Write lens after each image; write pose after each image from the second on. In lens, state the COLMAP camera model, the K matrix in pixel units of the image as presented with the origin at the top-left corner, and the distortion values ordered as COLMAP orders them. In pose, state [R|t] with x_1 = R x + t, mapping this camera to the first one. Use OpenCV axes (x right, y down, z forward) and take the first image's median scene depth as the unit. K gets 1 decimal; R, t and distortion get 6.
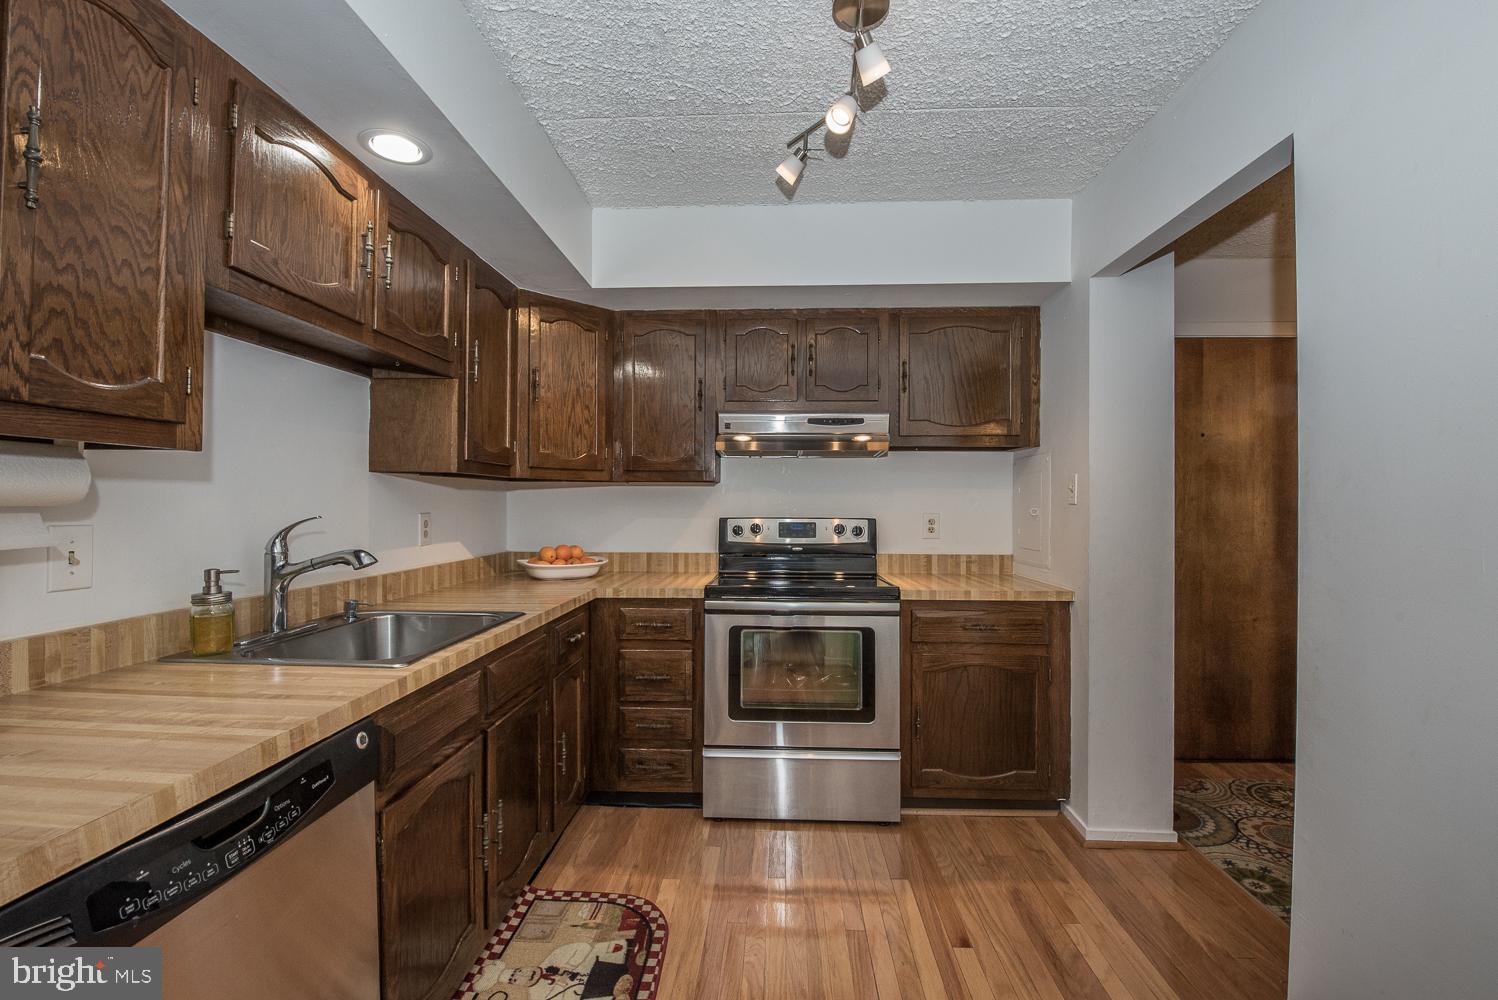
lens RADIAL K [[596.6, 0, 763.6], [0, 596.6, 497.6], [0, 0, 1]] dist [-0.011734, -0.000839]
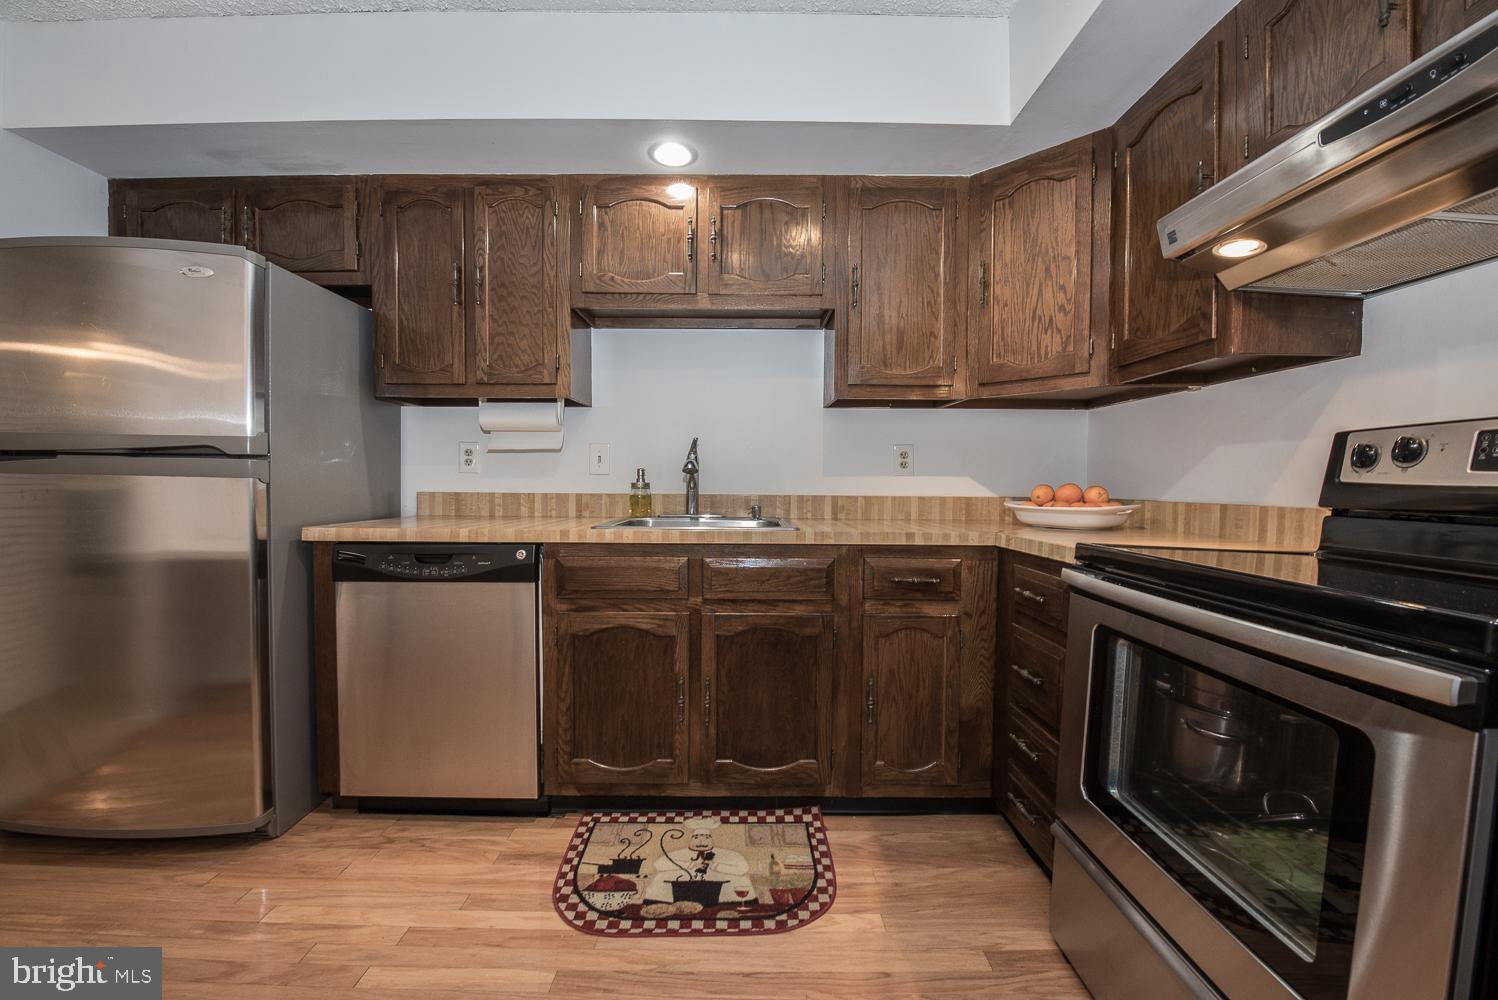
lens RADIAL K [[596.6, 0, 760.2], [0, 596.6, 498.8], [0, 0, 1]] dist [-0.011734, -0.000839]
pose [[0.063660, 0.023577, -0.997693, 0.601861], [0.006451, 0.999690, 0.024036, 0.122523], [0.997951, -0.007967, 0.063488, 0.901035]]
